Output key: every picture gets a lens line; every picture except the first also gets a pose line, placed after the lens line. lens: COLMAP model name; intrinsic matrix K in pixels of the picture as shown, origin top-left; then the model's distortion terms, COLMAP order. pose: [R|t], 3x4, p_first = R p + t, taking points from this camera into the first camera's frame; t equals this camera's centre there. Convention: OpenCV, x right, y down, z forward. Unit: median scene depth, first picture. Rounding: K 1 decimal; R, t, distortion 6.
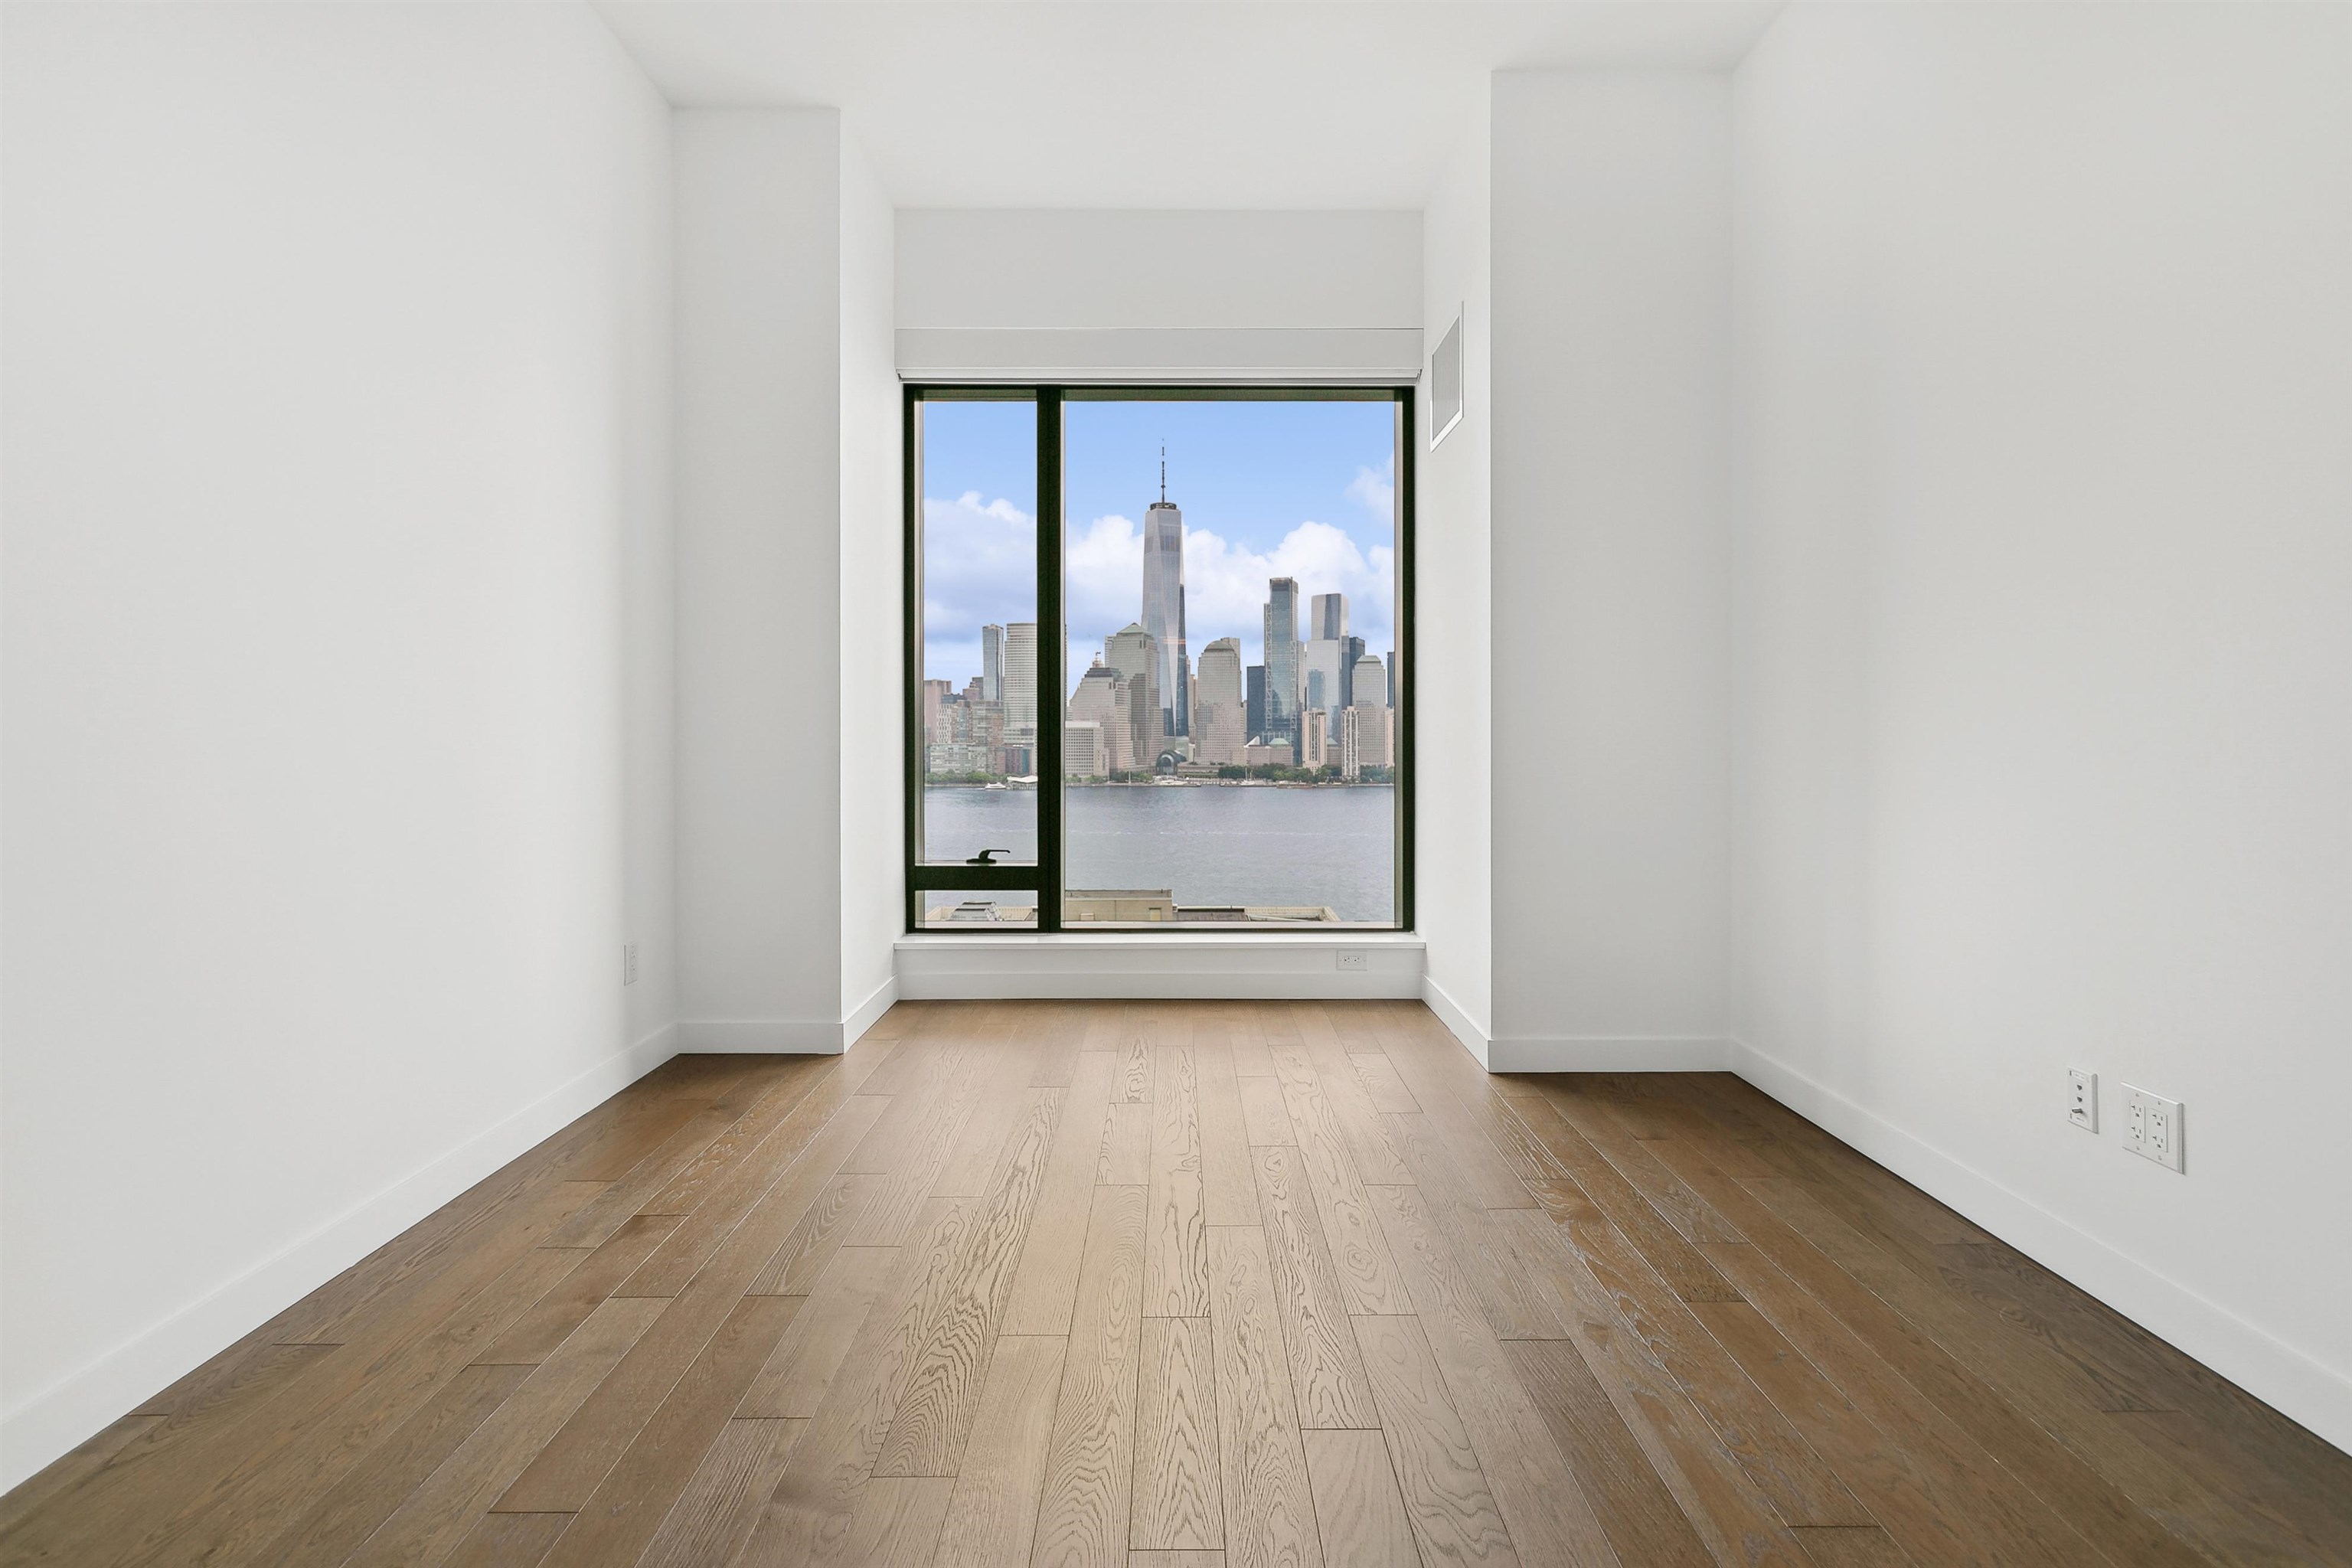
lens RADIAL K [[1146.9, 0, 1183.7], [0, 1146.9, 741.5], [0, 0, 1]] dist [0.000201, 0.000206]
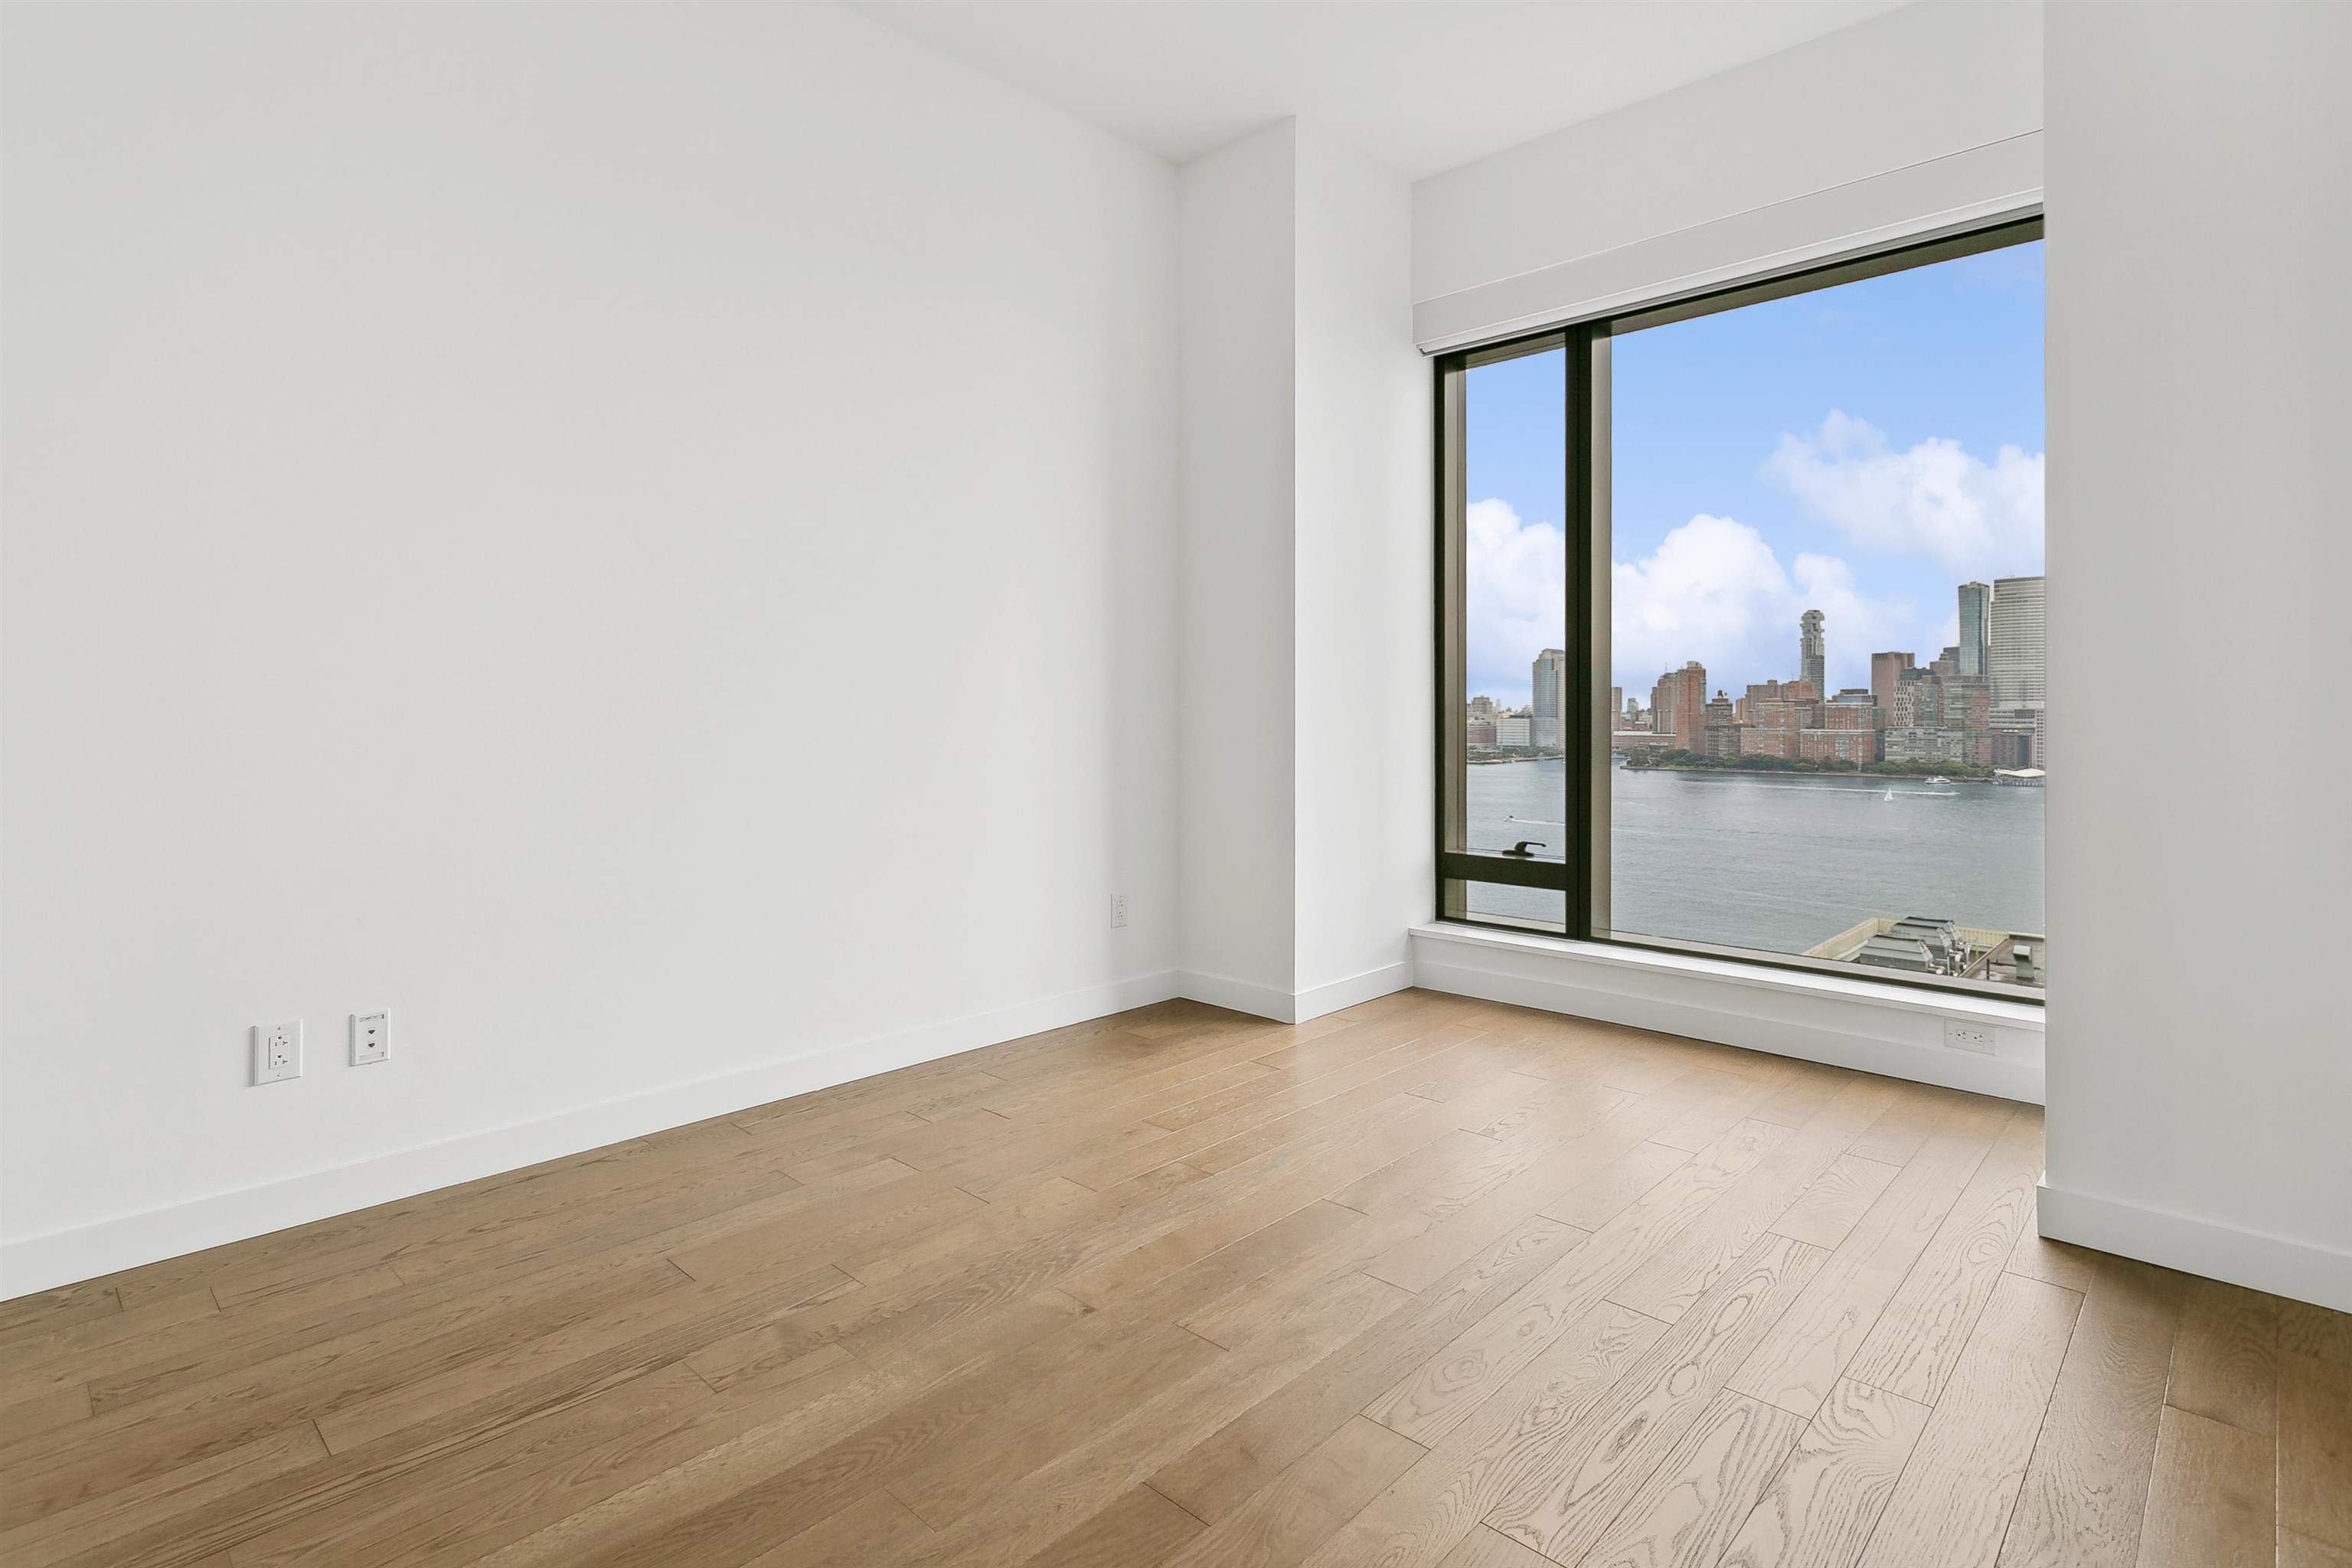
lens RADIAL K [[1166.8, 0, 1169.9], [0, 1166.8, 719.4], [0, 0, 1]] dist [0.000900, 0.000900]
pose [[0.715890, 0.006271, -0.698184, 0.284615], [-0.008149, 0.999967, 0.000626, -0.002122], [0.698165, 0.005241, 0.715918, 0.131294]]
